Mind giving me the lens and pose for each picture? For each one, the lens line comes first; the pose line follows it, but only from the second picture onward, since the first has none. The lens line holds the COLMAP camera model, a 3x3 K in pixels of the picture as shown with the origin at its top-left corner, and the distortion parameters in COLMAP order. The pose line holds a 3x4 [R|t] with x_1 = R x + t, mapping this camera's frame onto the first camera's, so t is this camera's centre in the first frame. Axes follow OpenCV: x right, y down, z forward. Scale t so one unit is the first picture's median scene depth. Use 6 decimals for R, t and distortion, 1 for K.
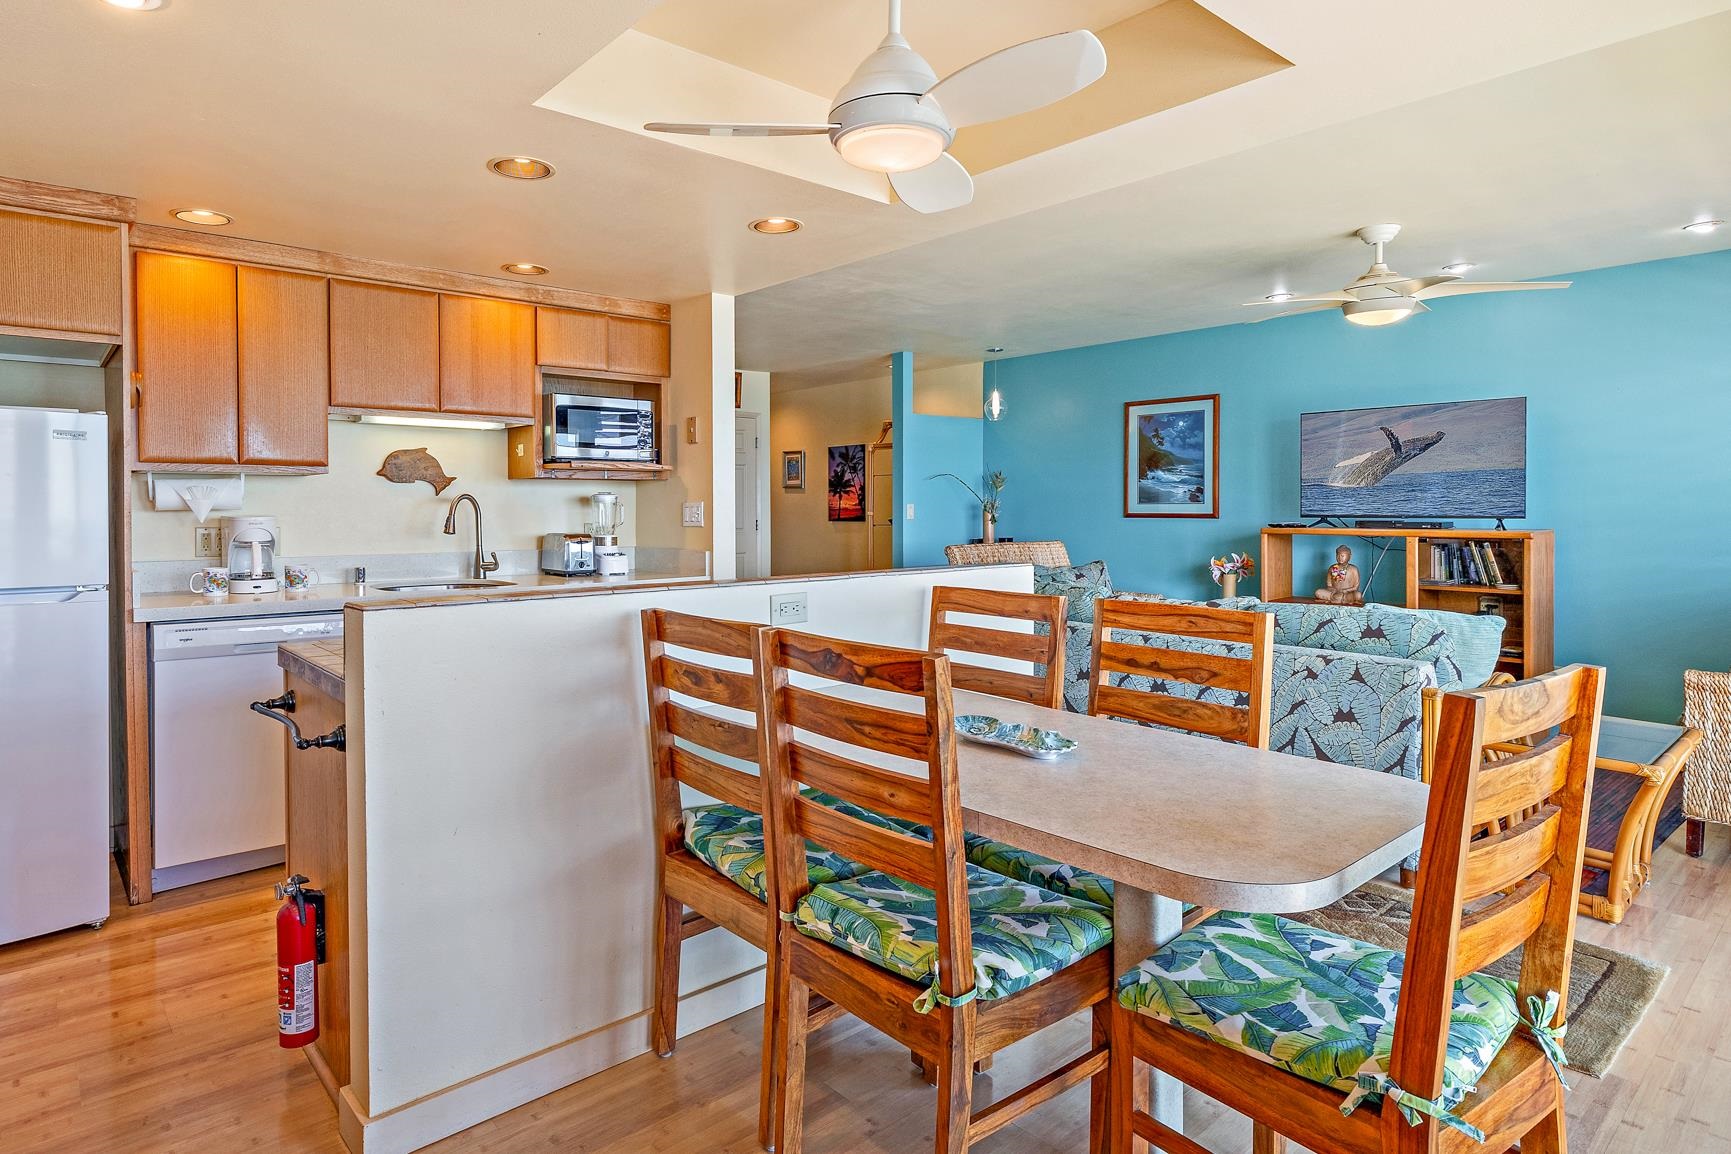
lens RADIAL K [[947.8, 0, 775.1], [0, 947.8, 531.6], [0, 0, 1]] dist [0.005729, -0.001110]
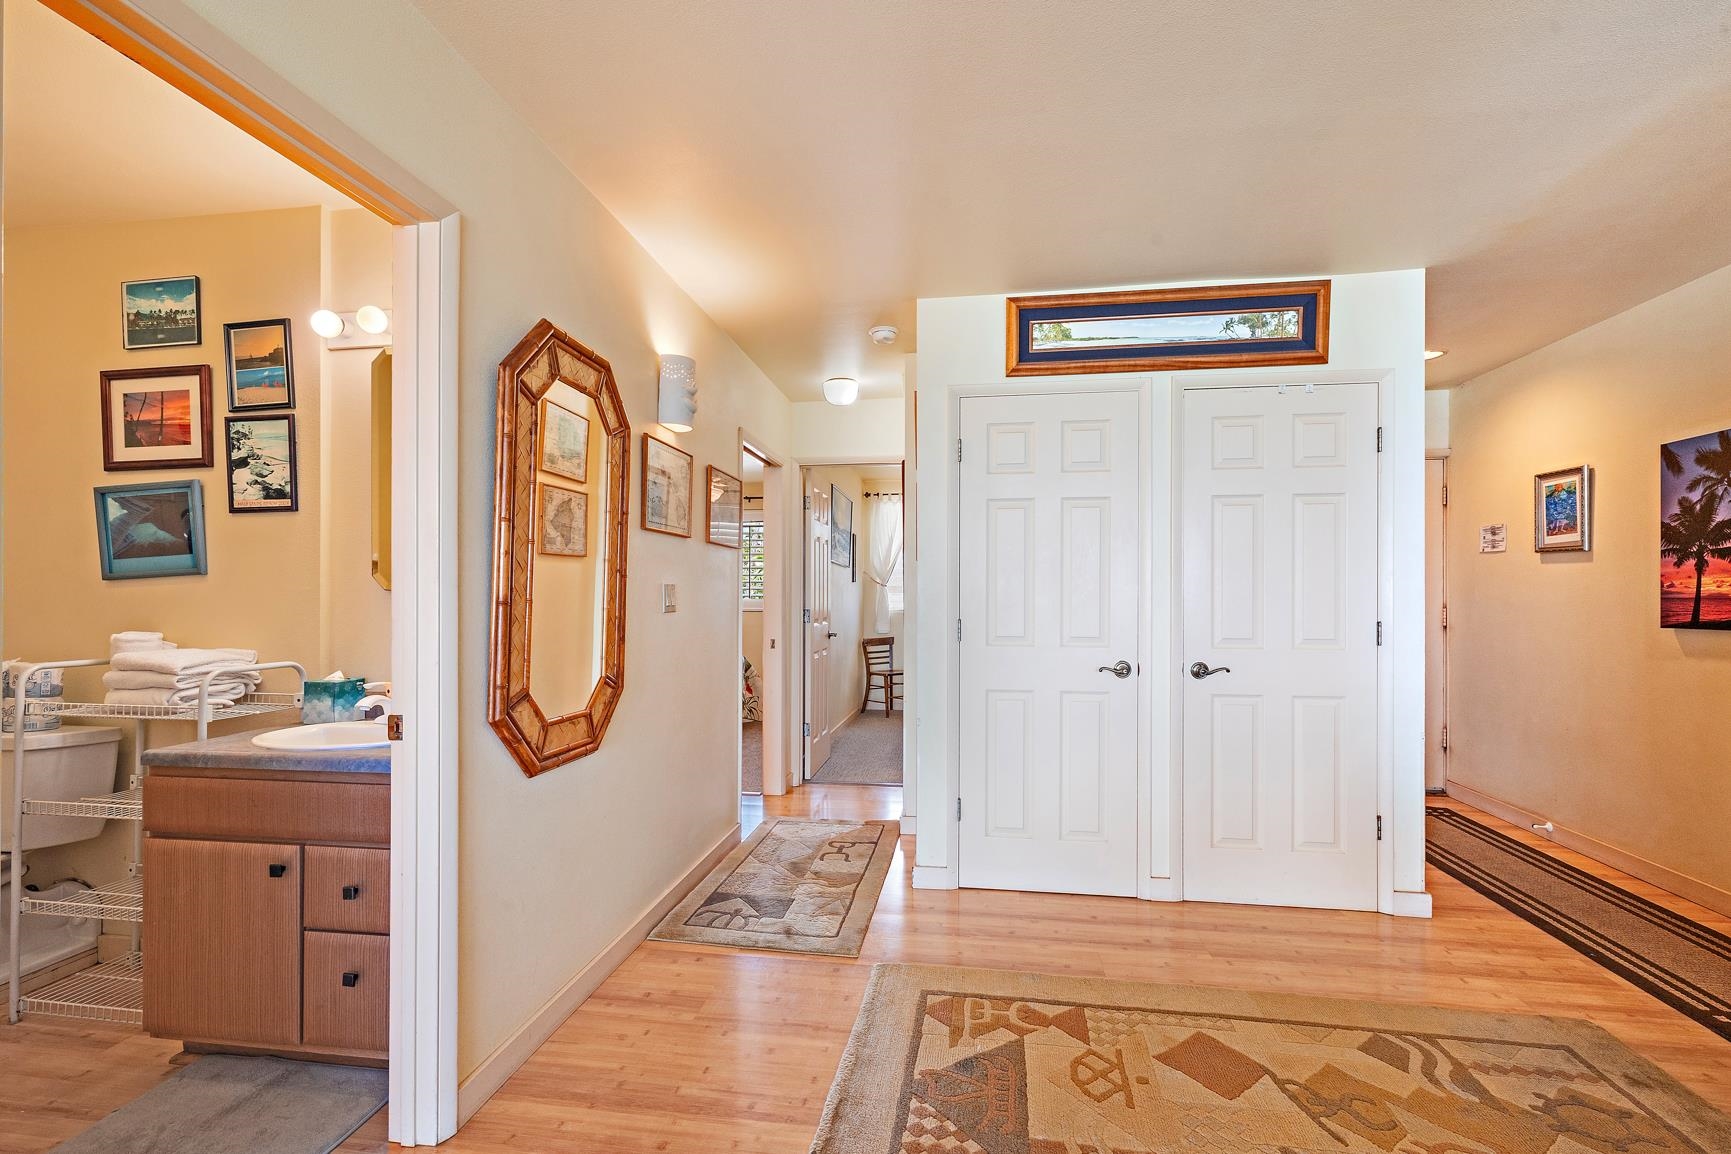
lens RADIAL K [[762.0, 0, 864.3], [0, 762.0, 593.9], [0, 0, 1]] dist [-0.001822, 0.001326]
pose [[0.678161, 0.001080, -0.734913, 0.149174], [-0.021799, 0.999588, -0.018646, -0.026337], [0.734590, 0.028666, 0.677905, 1.213557]]
